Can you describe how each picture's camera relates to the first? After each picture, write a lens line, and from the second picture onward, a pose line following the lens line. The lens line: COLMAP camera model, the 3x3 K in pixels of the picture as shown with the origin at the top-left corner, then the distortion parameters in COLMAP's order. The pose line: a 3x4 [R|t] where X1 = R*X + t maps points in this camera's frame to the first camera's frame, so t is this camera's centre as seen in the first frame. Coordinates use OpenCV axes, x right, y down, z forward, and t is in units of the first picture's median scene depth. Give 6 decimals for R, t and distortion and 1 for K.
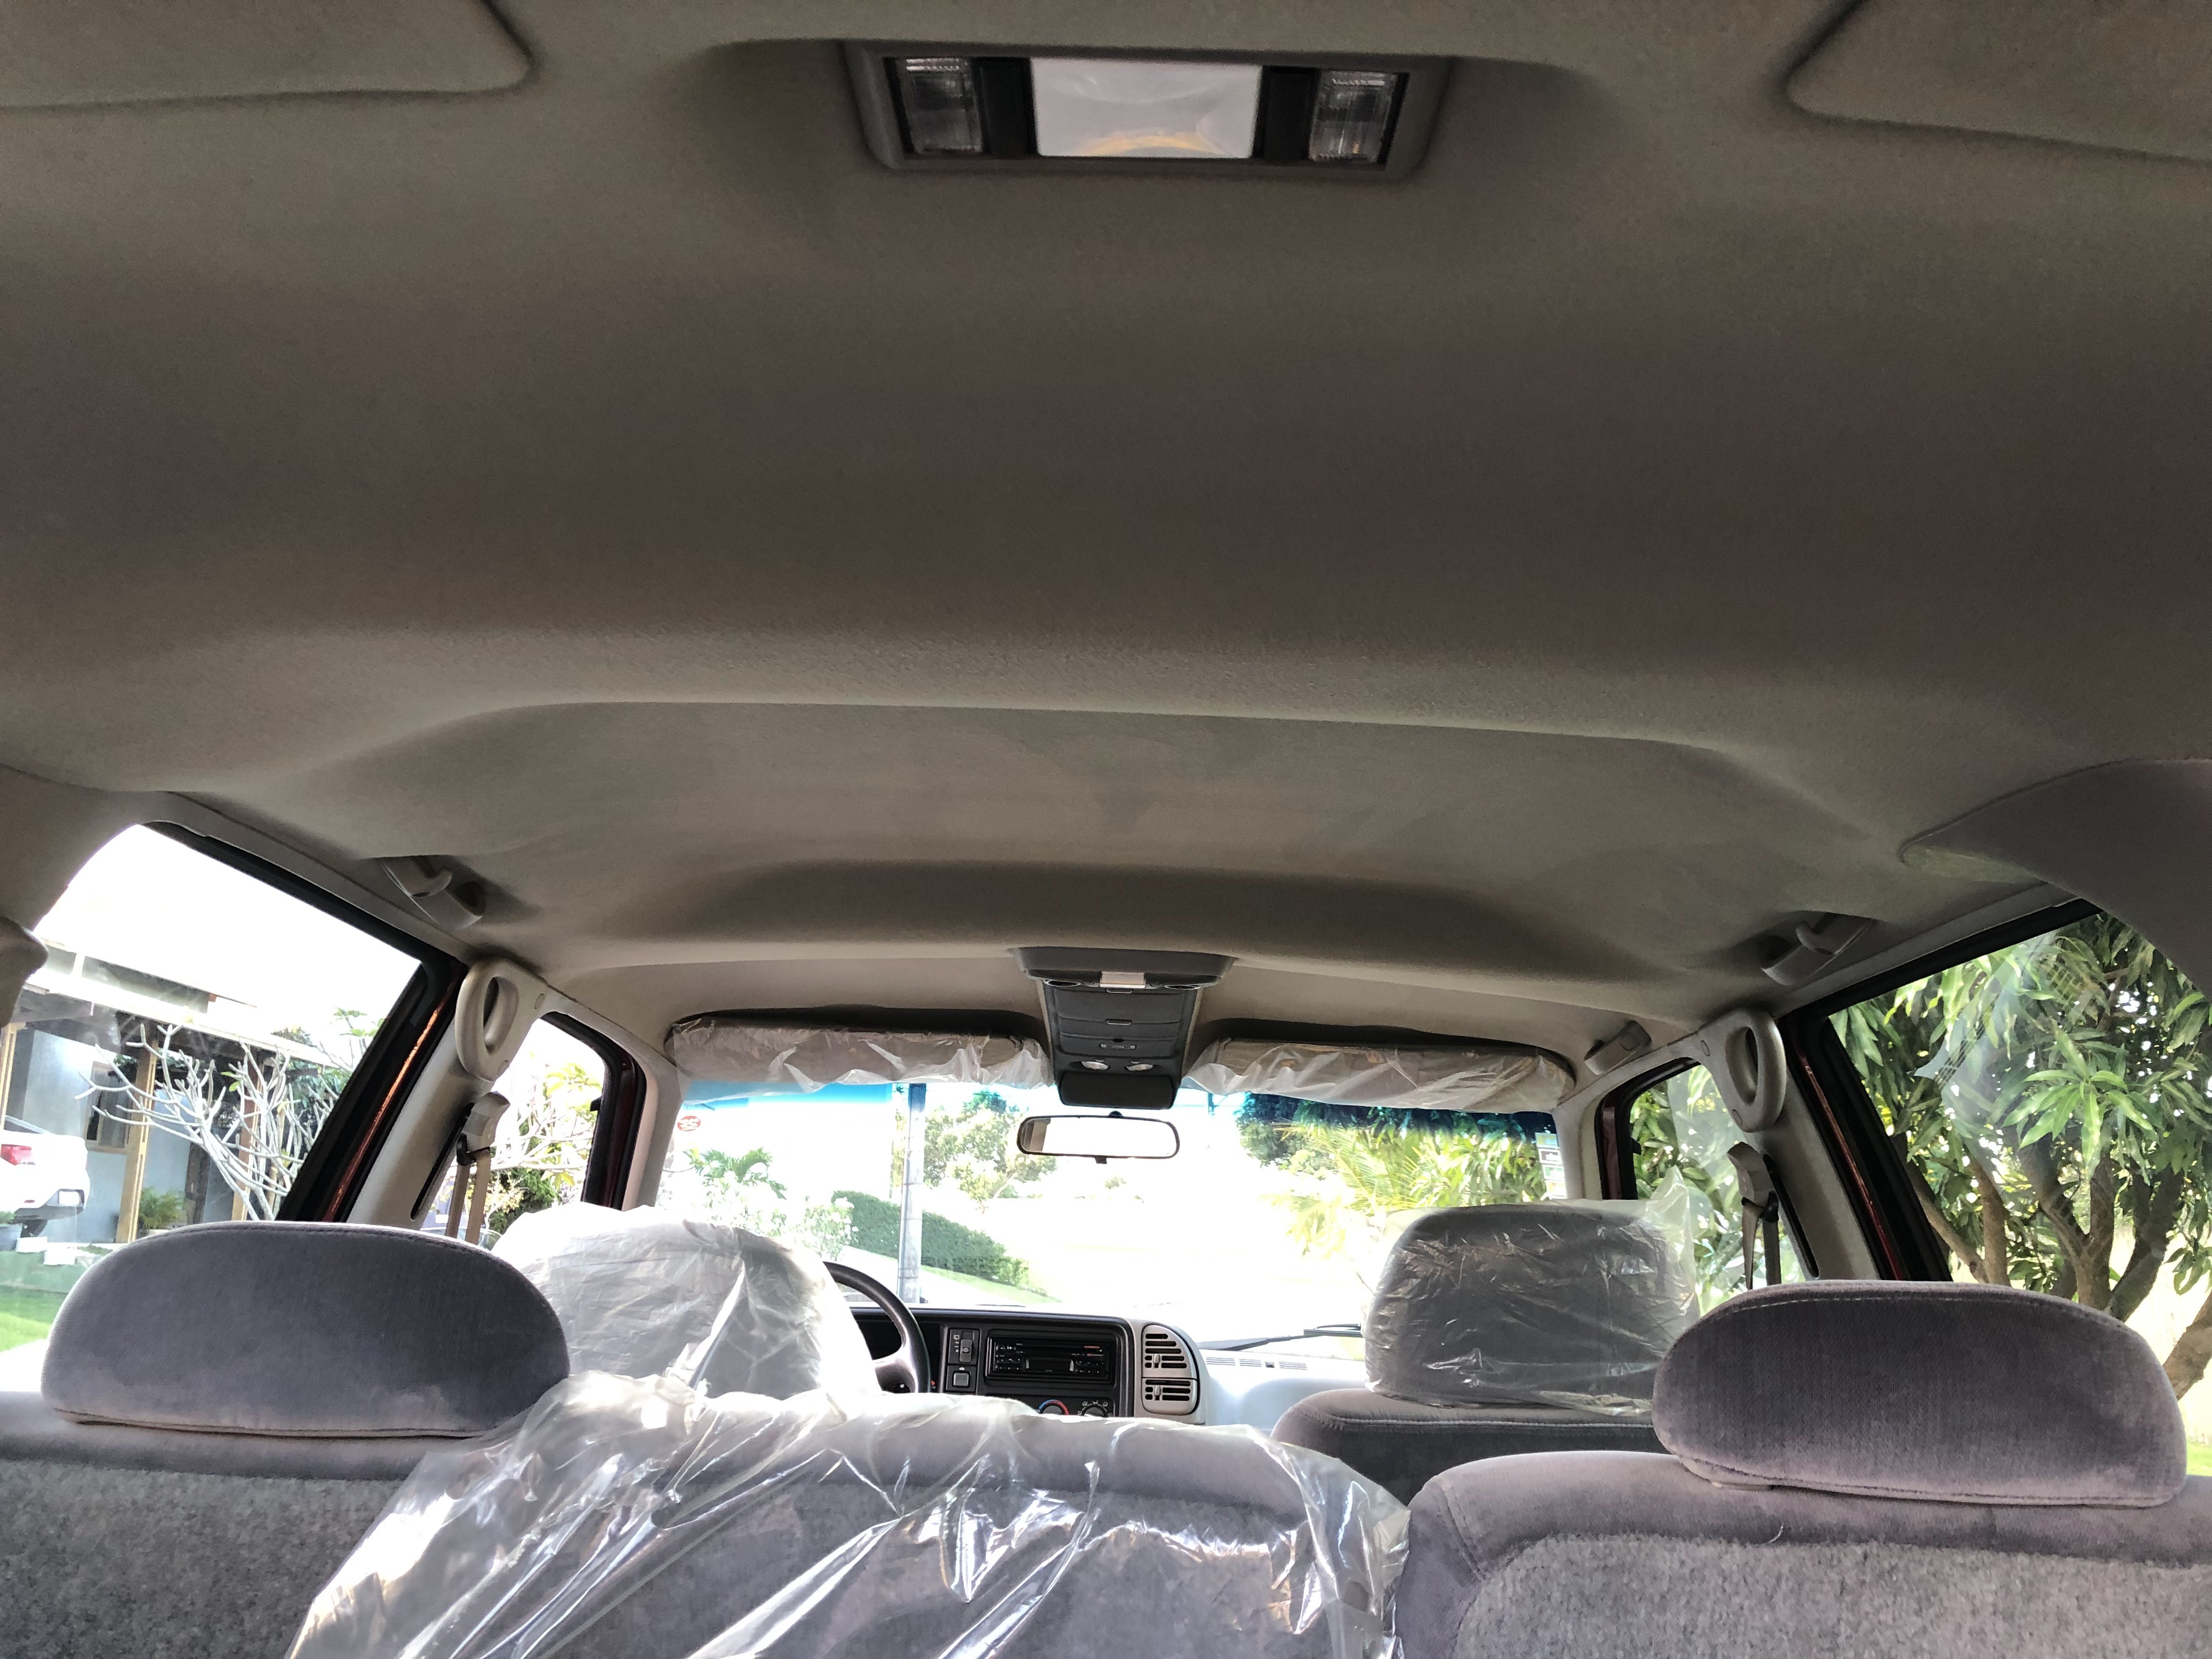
lens RADIAL K [[1818.2, 0, 1104.6], [0, 1818.2, 815.0], [0, 0, 1]] dist [0.015794, -0.010220]
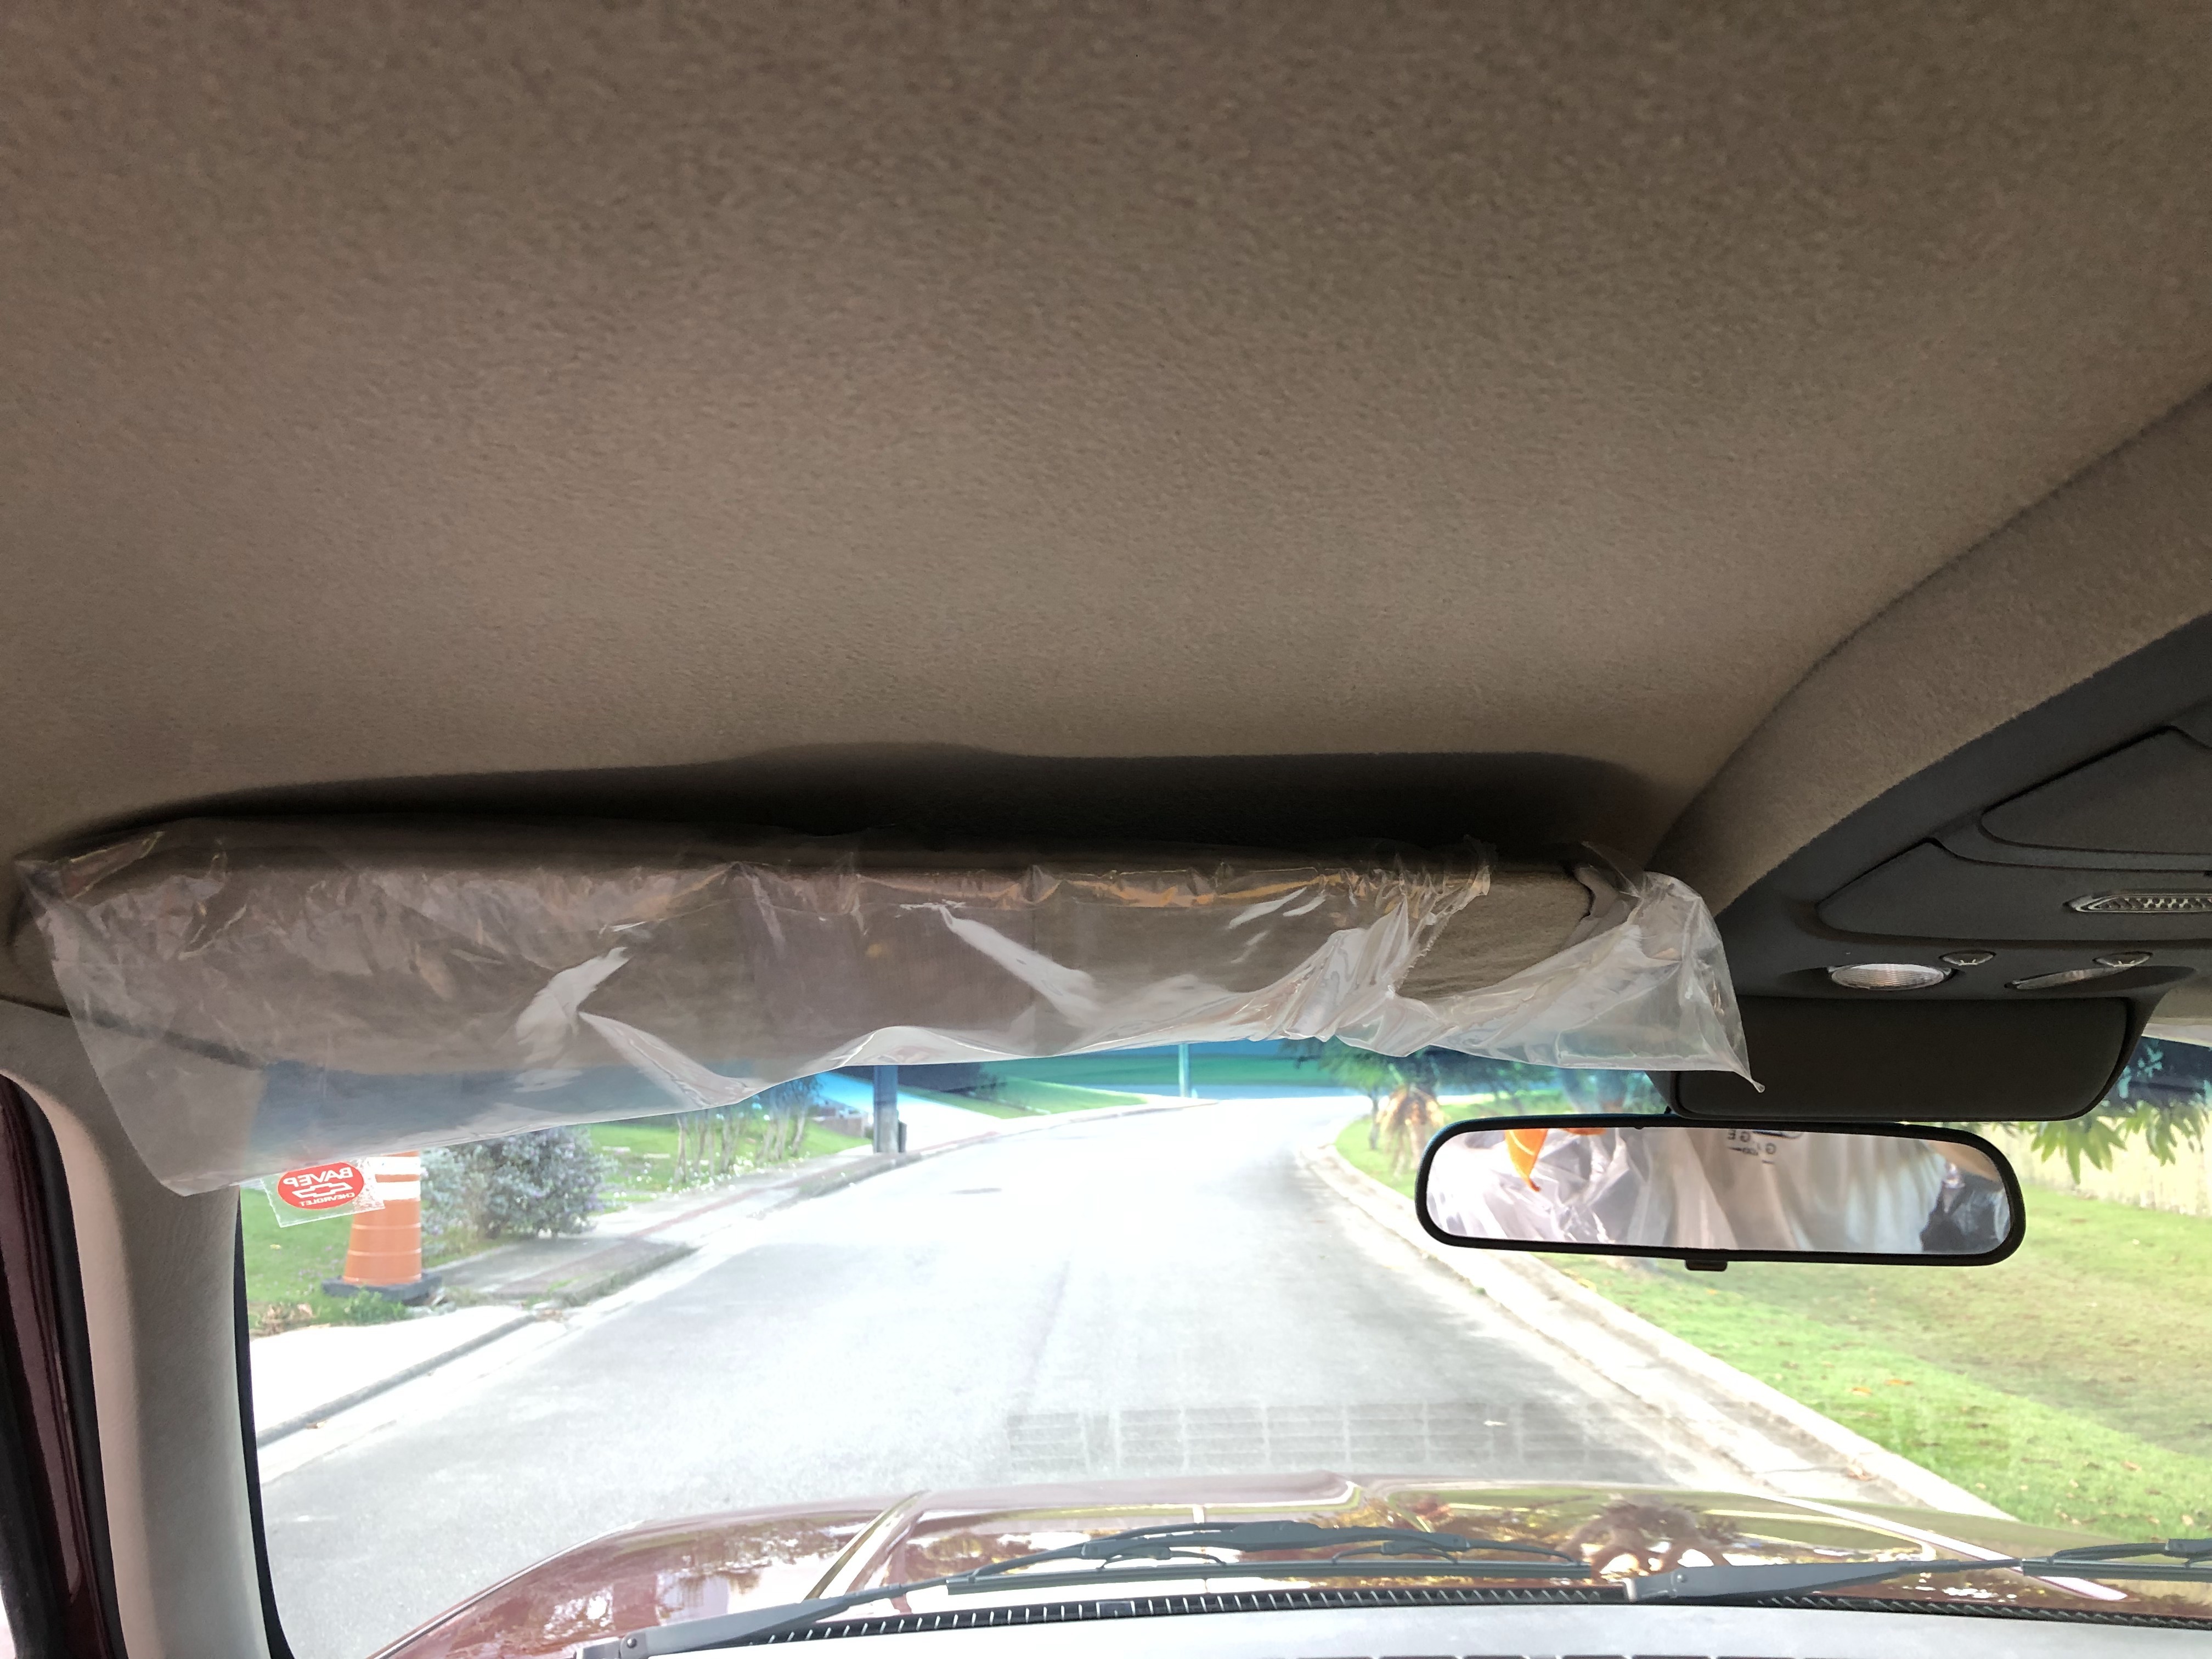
lens RADIAL K [[1818.2, 0, 1141.0], [0, 1818.2, 863.1], [0, 0, 1]] dist [0.015794, -0.010220]
pose [[0.998551, -0.030141, 0.044582, -0.114936], [0.023209, 0.988631, 0.148558, 0.085021], [-0.048553, -0.147308, 0.987898, 0.771029]]
